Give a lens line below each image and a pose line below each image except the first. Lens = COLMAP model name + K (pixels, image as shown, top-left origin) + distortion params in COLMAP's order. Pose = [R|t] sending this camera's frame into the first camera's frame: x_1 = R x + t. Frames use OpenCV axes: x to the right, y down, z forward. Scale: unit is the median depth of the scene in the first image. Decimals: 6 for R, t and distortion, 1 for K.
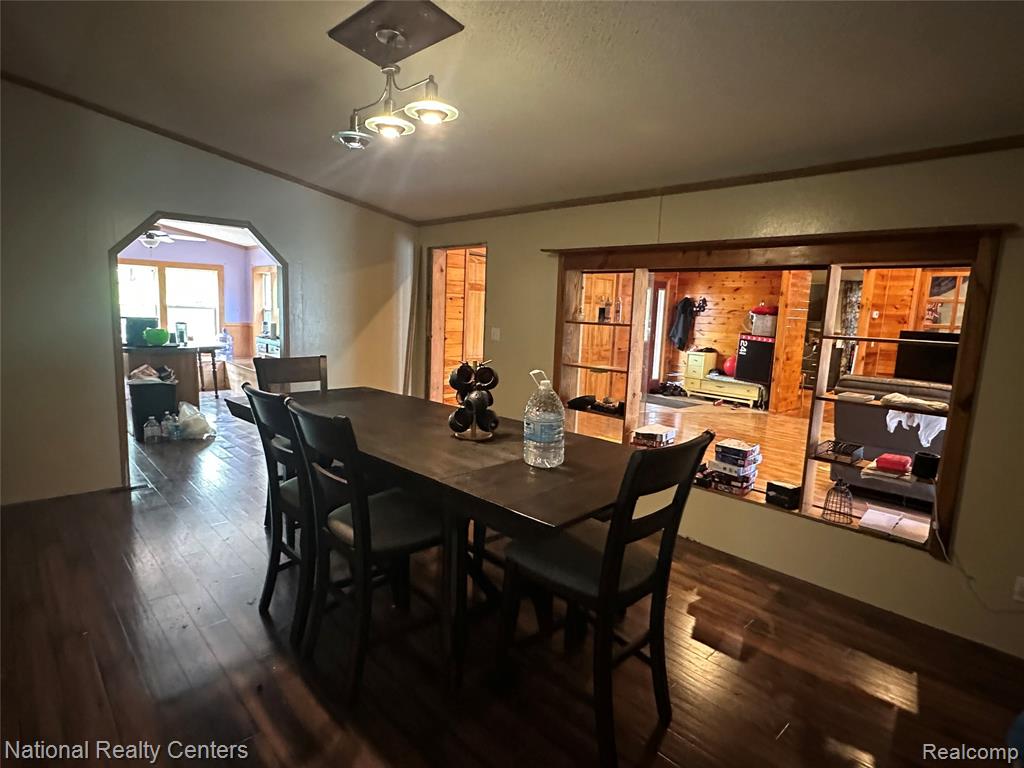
lens RADIAL K [[564.5, 0, 508.1], [0, 564.5, 388.4], [0, 0, 1]] dist [0.000786, -0.000942]
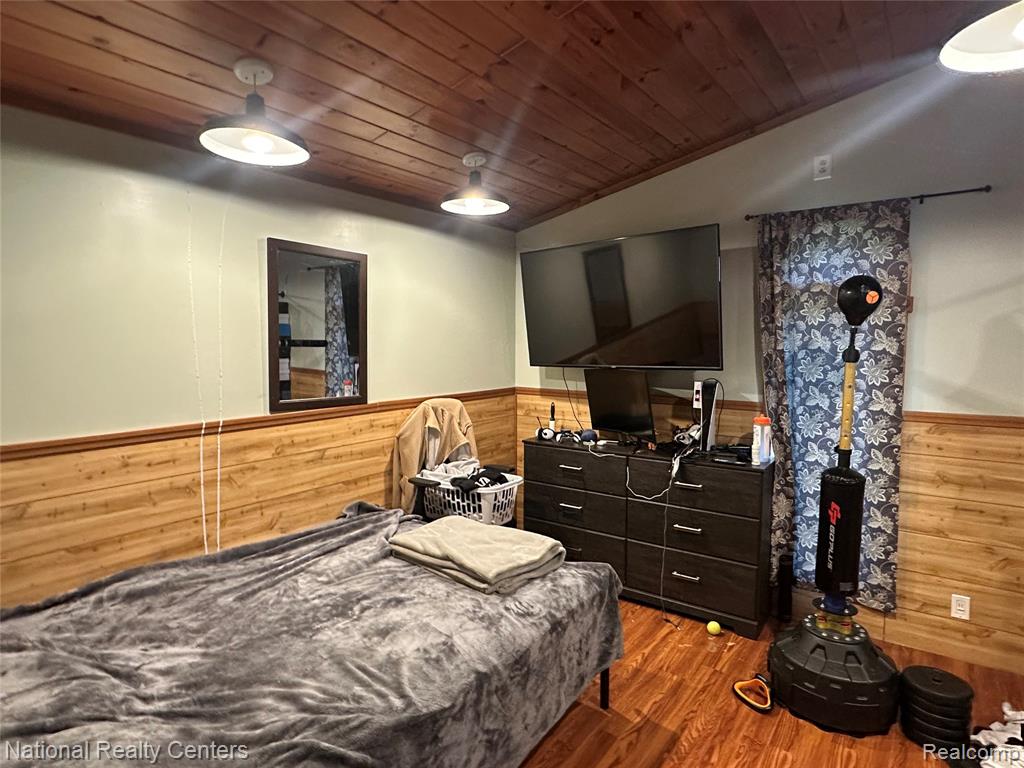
lens RADIAL K [[564.5, 0, 508.1], [0, 564.5, 388.4], [0, 0, 1]] dist [0.000786, -0.000942]
pose [[0.981837, -0.048348, 0.183465, 0.422257], [0.059731, 0.996584, -0.057031, -0.098620], [-0.180080, 0.066954, 0.981371, 0.758701]]
